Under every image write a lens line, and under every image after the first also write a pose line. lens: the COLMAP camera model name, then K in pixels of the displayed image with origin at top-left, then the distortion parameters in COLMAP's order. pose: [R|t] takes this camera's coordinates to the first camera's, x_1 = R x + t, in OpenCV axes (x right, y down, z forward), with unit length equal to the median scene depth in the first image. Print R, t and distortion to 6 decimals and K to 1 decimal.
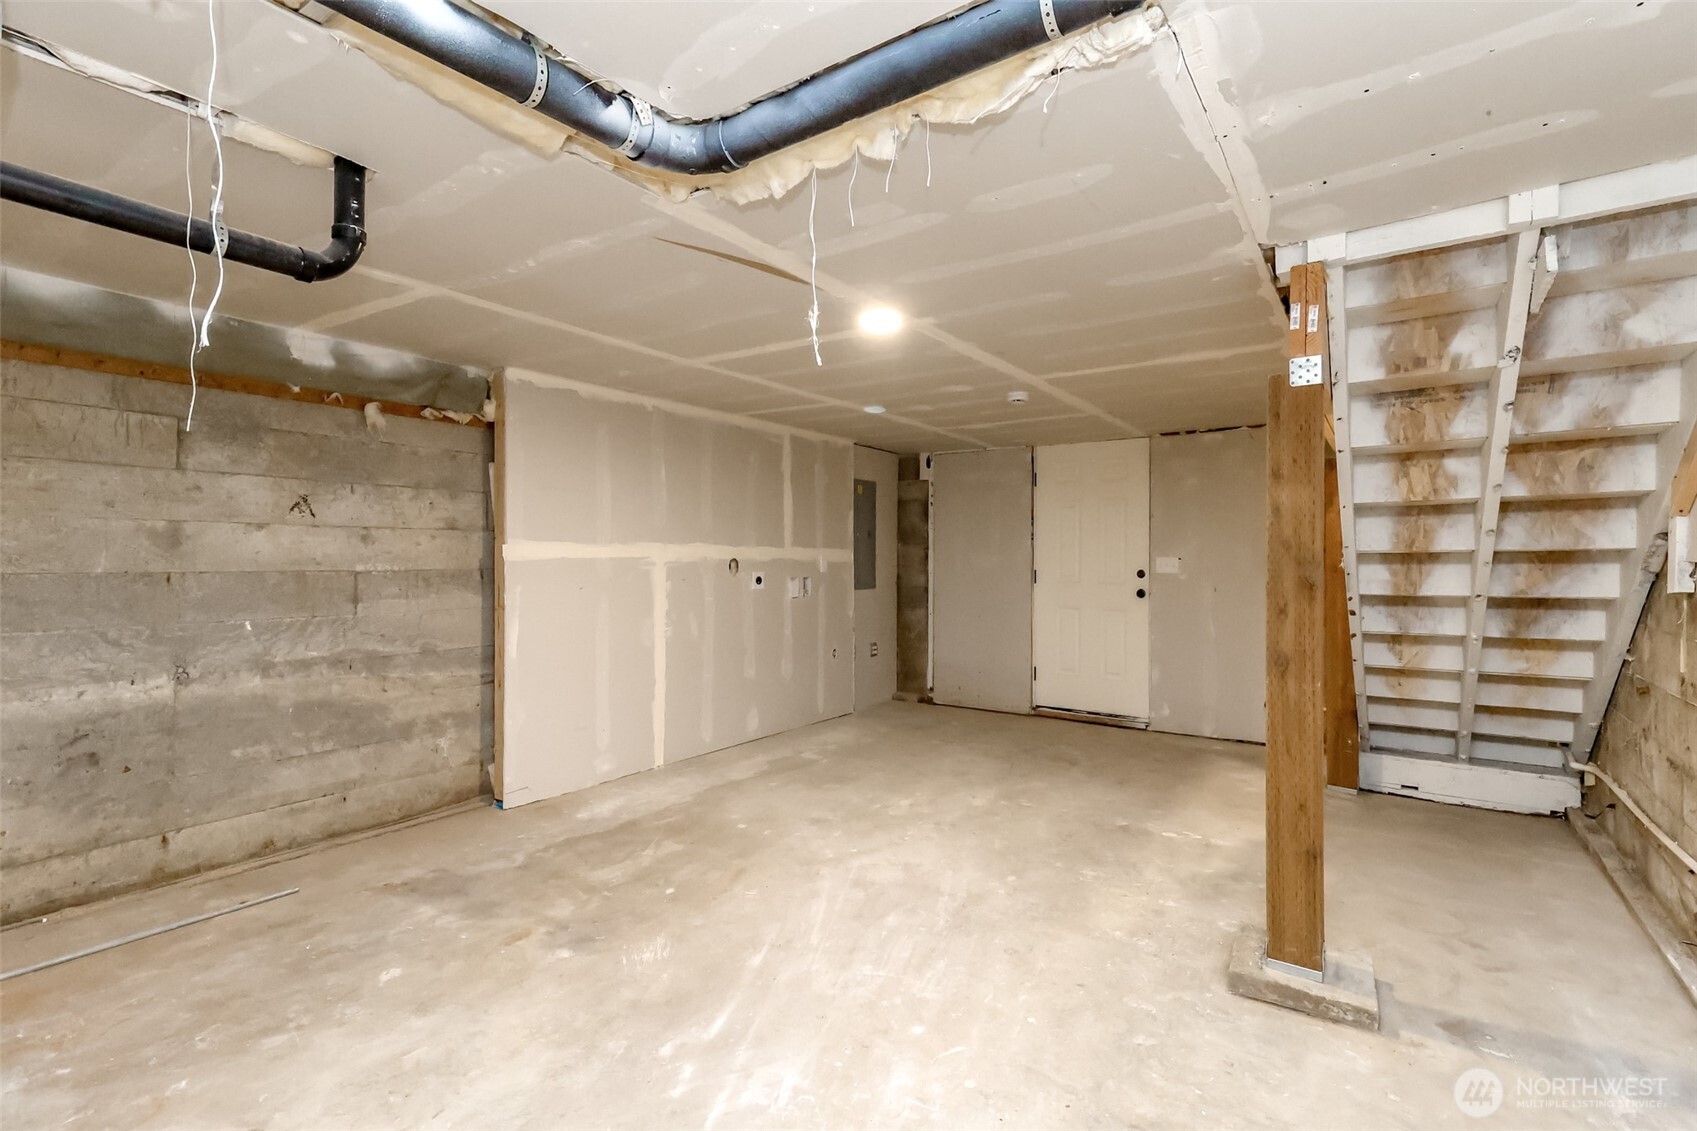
lens RADIAL K [[783.5, 0, 843.8], [0, 783.5, 562.3], [0, 0, 1]] dist [0.001558, 0.000881]
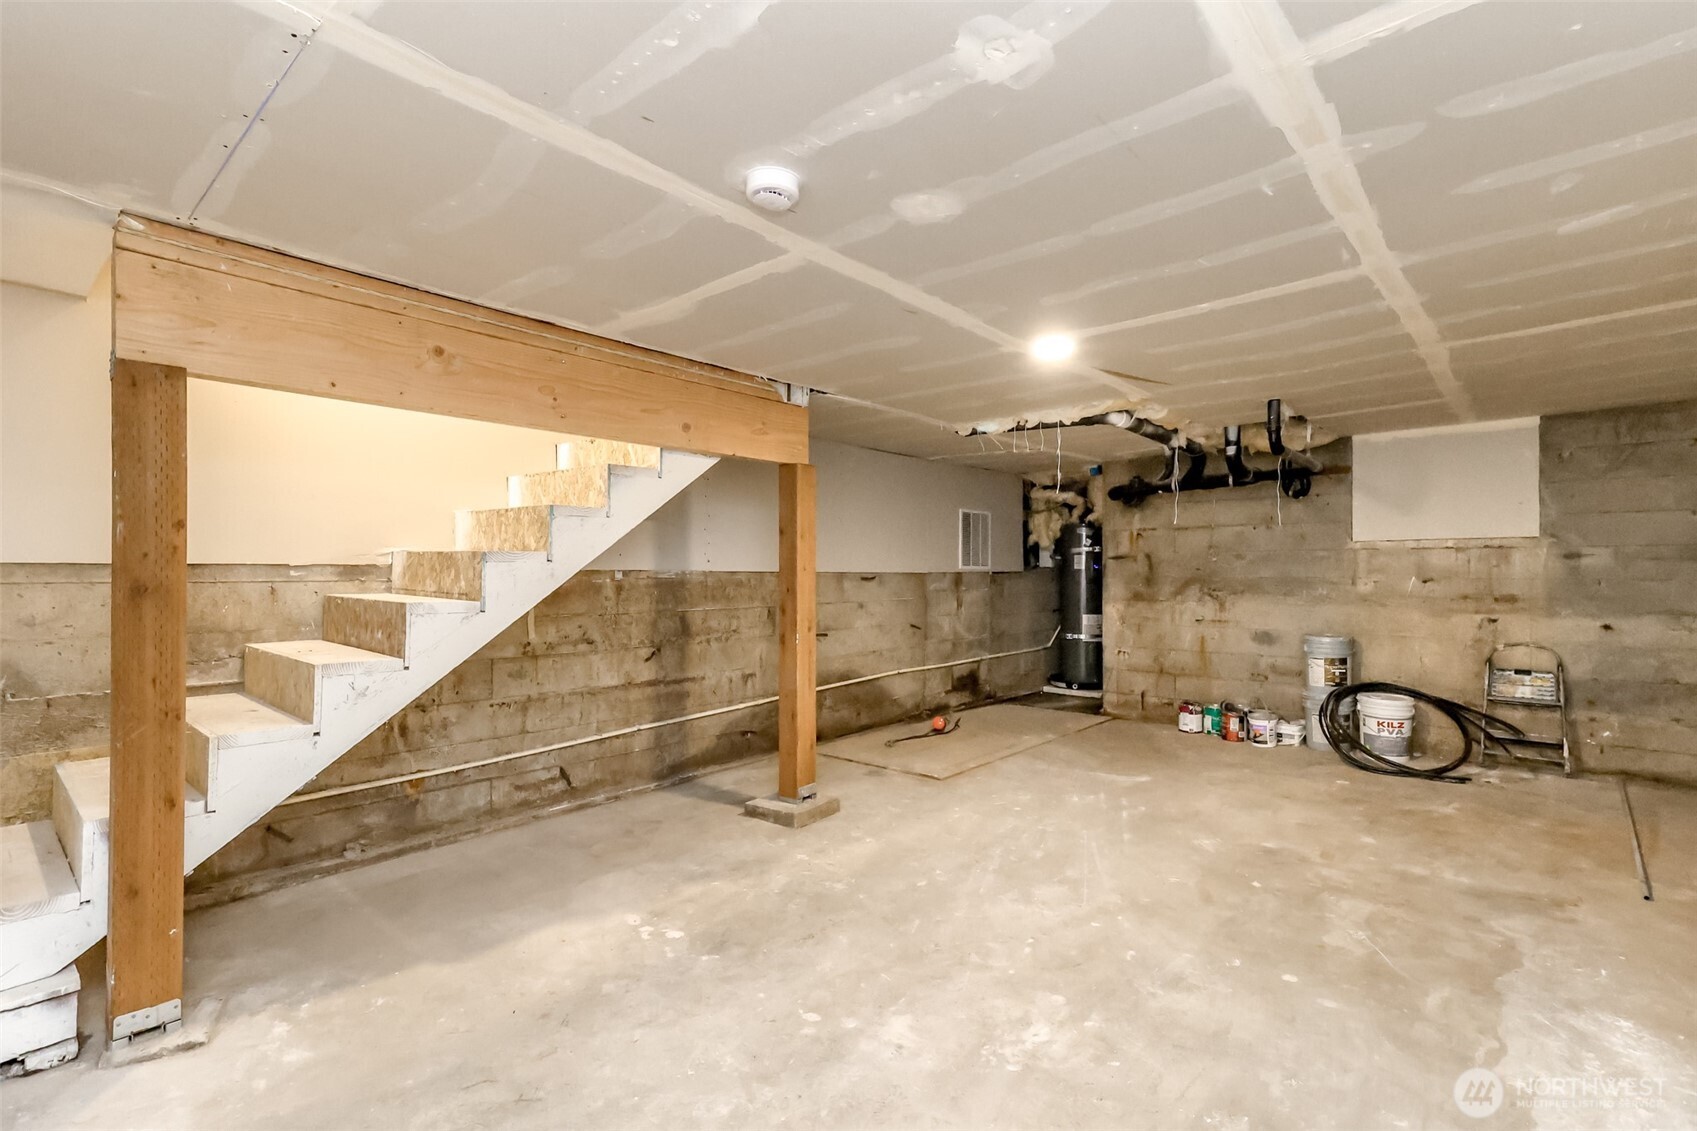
lens RADIAL K [[783.5, 0, 852.2], [0, 783.5, 571.1], [0, 0, 1]] dist [0.001558, 0.000881]
pose [[-0.992979, -0.000751, 0.118291, 0.182510], [-0.000008, 0.999980, 0.006283, -0.007025], [-0.118293, 0.006238, -0.992959, 1.997939]]
